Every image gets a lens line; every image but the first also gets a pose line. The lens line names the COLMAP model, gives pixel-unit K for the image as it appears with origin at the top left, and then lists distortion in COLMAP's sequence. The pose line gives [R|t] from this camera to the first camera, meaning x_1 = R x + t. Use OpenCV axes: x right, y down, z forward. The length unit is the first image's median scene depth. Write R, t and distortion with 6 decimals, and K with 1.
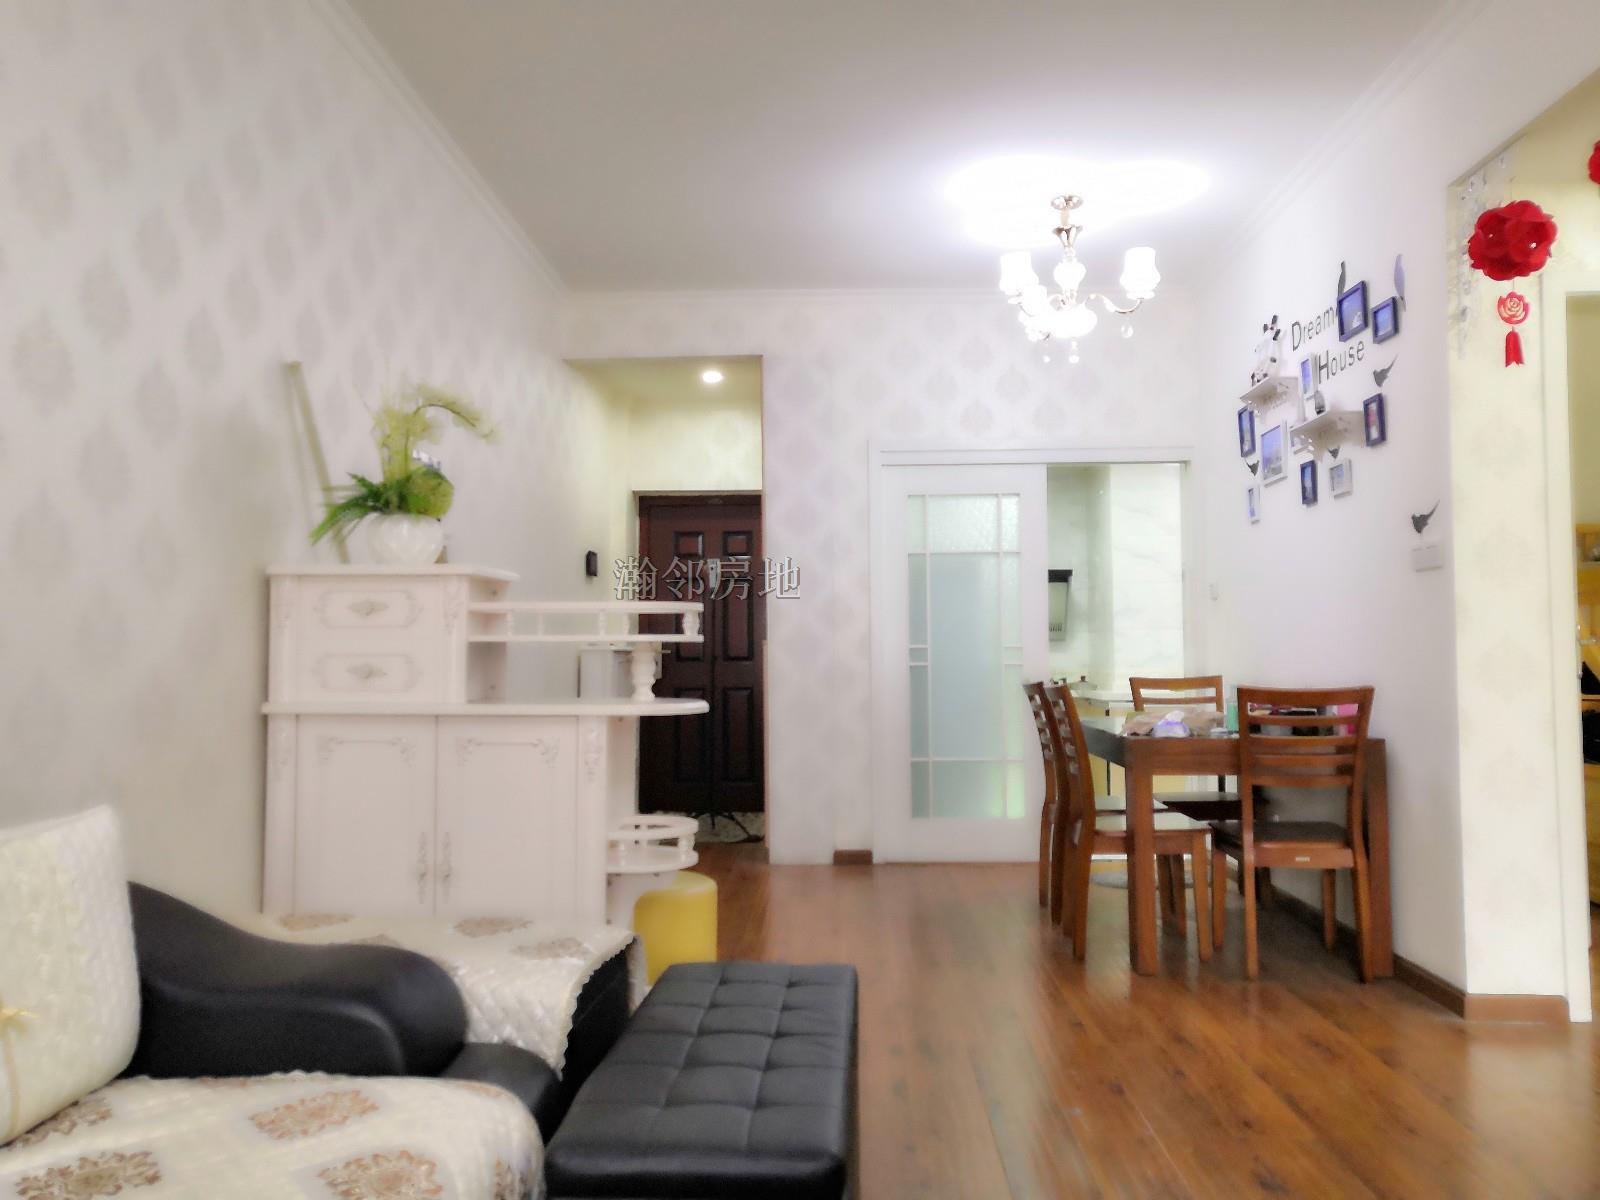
lens RADIAL K [[1229.0, 0, 800.0], [0, 1229.0, 599.2], [0, 0, 1]] dist [0.011358, -0.015922]
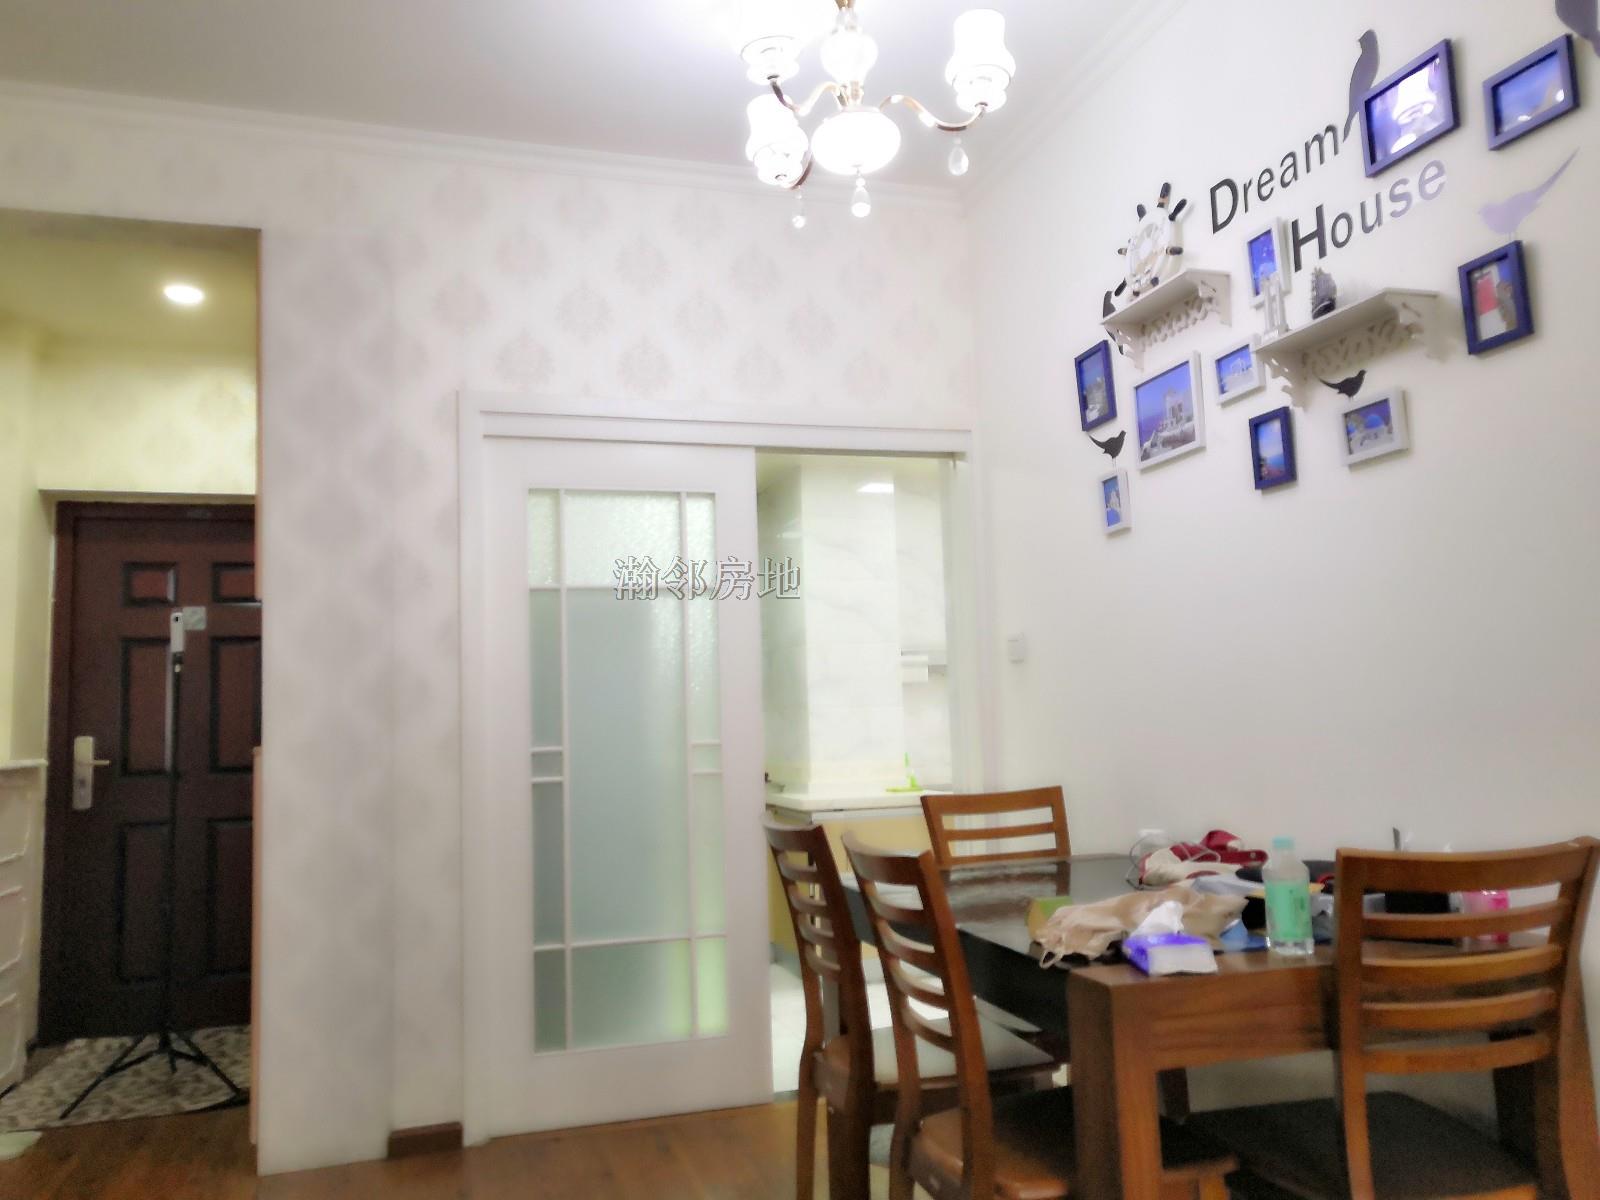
lens RADIAL K [[1229.0, 0, 805.2], [0, 1229.0, 602.4], [0, 0, 1]] dist [0.011358, -0.015922]
pose [[0.945063, 0.006148, 0.326830, 0.021599], [0.012333, 0.998441, -0.054444, 0.002424], [-0.326655, 0.055484, 0.943514, 0.413687]]
